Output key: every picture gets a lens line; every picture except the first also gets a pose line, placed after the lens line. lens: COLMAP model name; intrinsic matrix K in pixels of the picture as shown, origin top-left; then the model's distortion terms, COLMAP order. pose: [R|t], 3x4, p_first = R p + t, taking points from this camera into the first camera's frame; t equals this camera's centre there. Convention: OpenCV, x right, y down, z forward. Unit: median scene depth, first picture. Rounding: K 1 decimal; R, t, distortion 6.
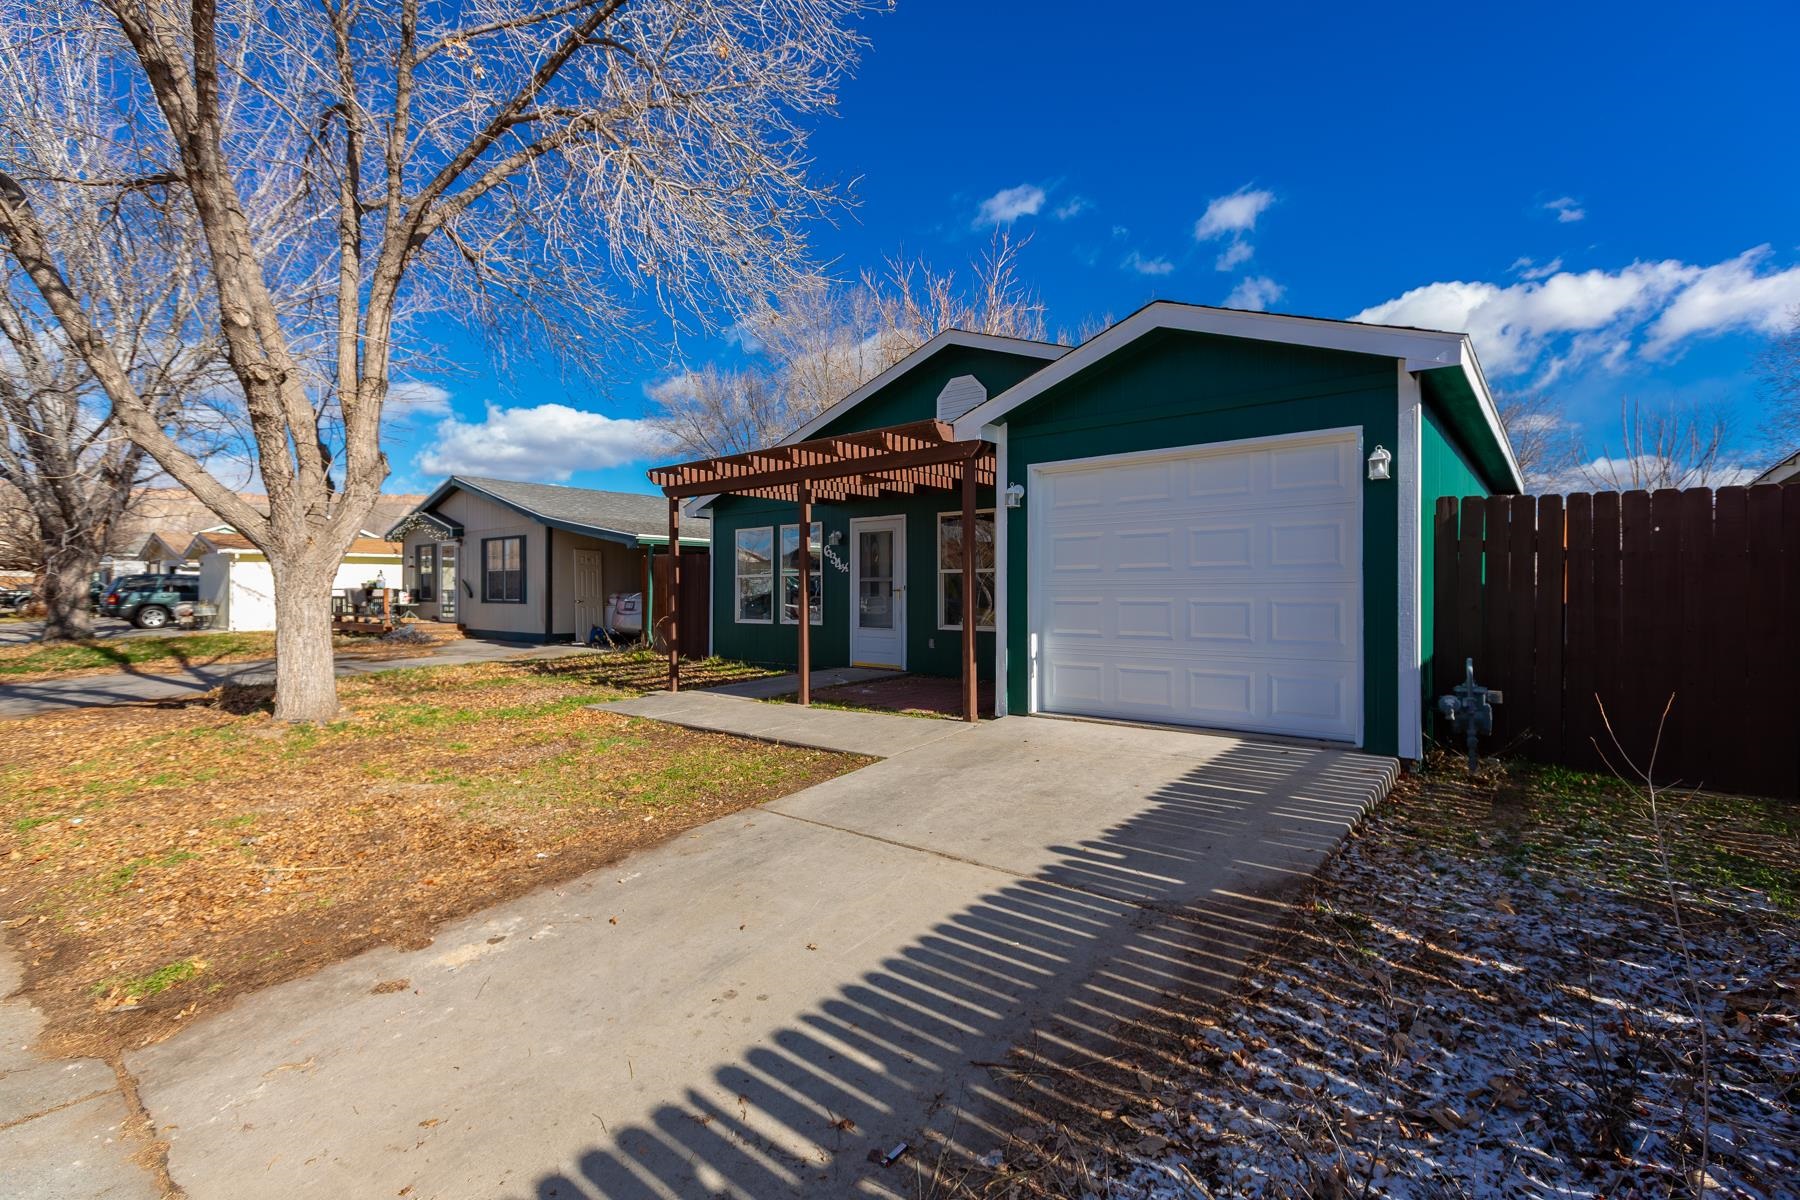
lens RADIAL K [[807.3, 0, 899.1], [0, 807.3, 595.1], [0, 0, 1]] dist [0.005374, -0.000901]
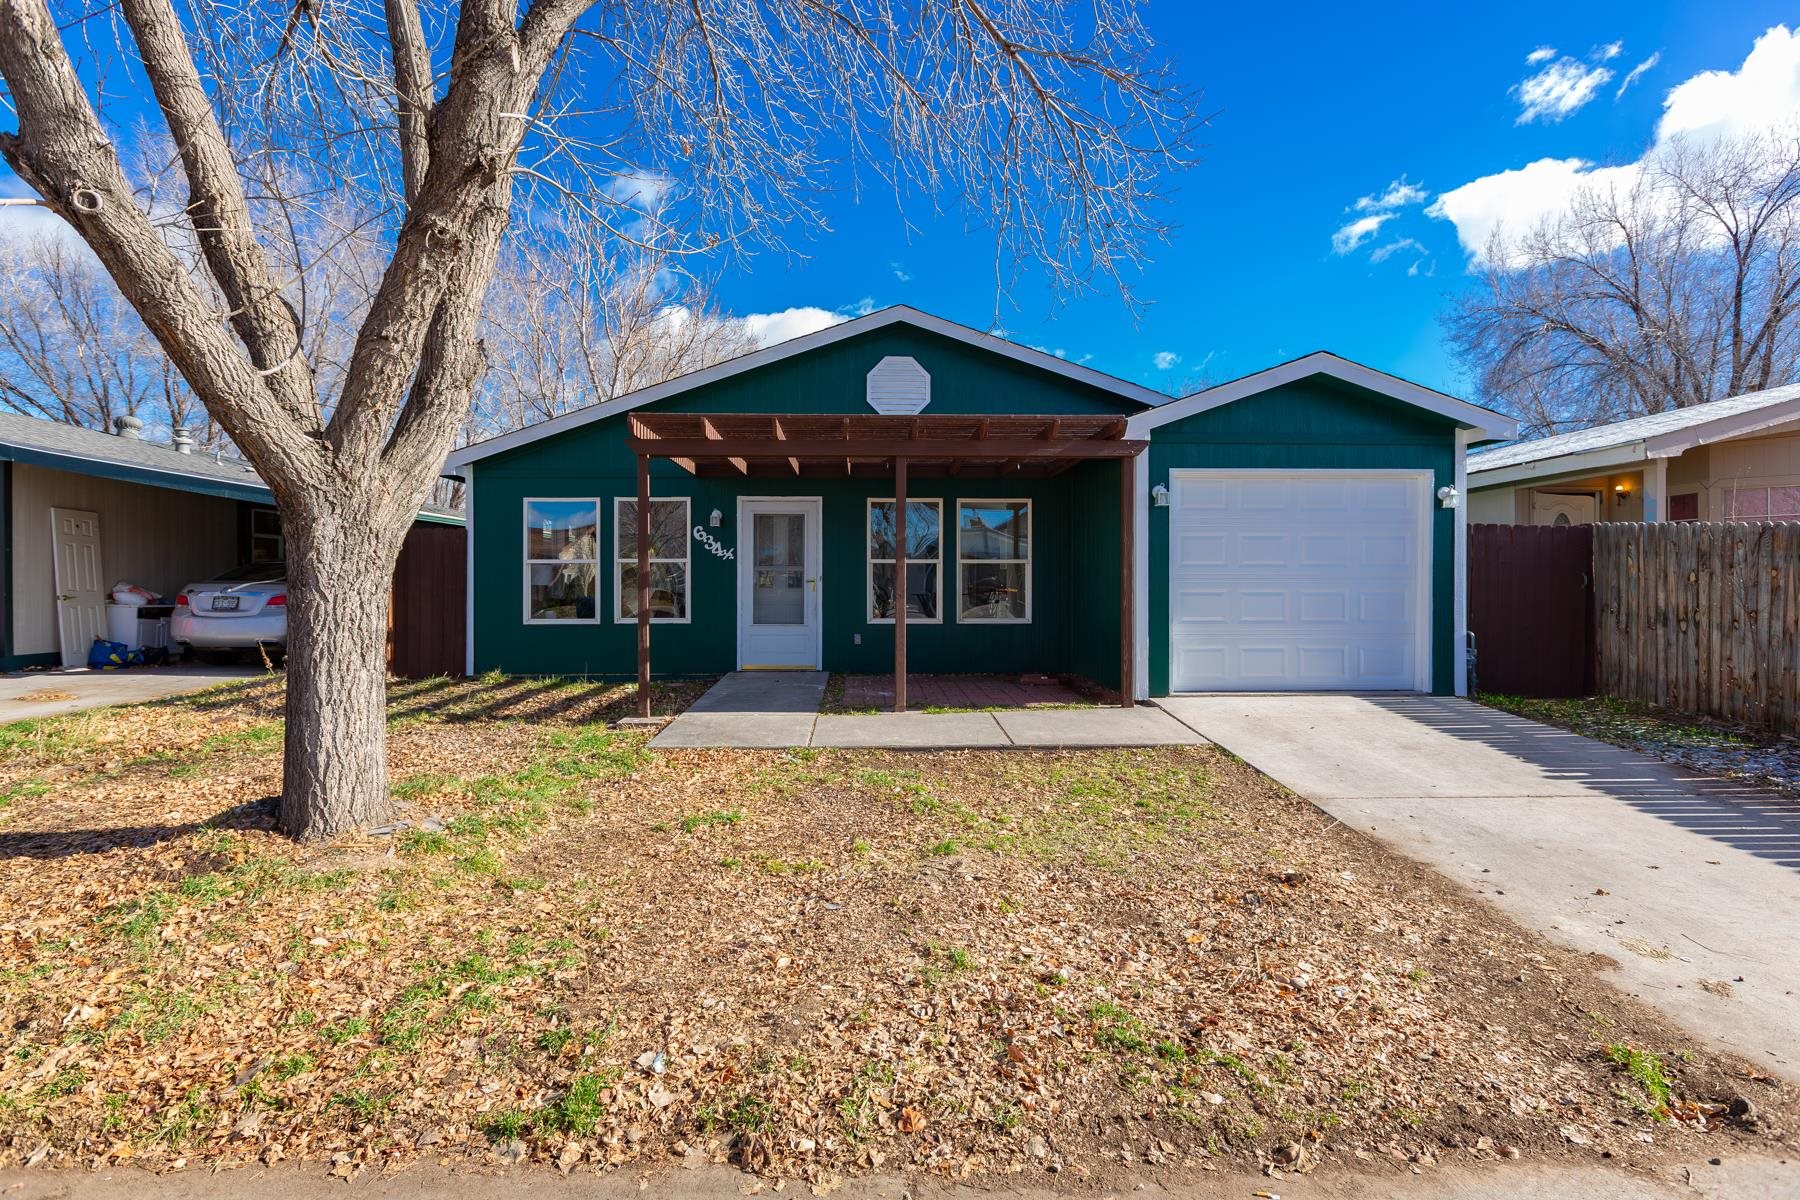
lens RADIAL K [[860.5, 0, 899.2], [0, 860.5, 593.7], [0, 0, 1]] dist [-0.002627, -0.000277]
pose [[0.758764, -0.009473, 0.651296, -0.570357], [0.000995, 0.999910, 0.013384, -0.004854], [-0.651365, -0.009507, 0.758705, 0.225013]]
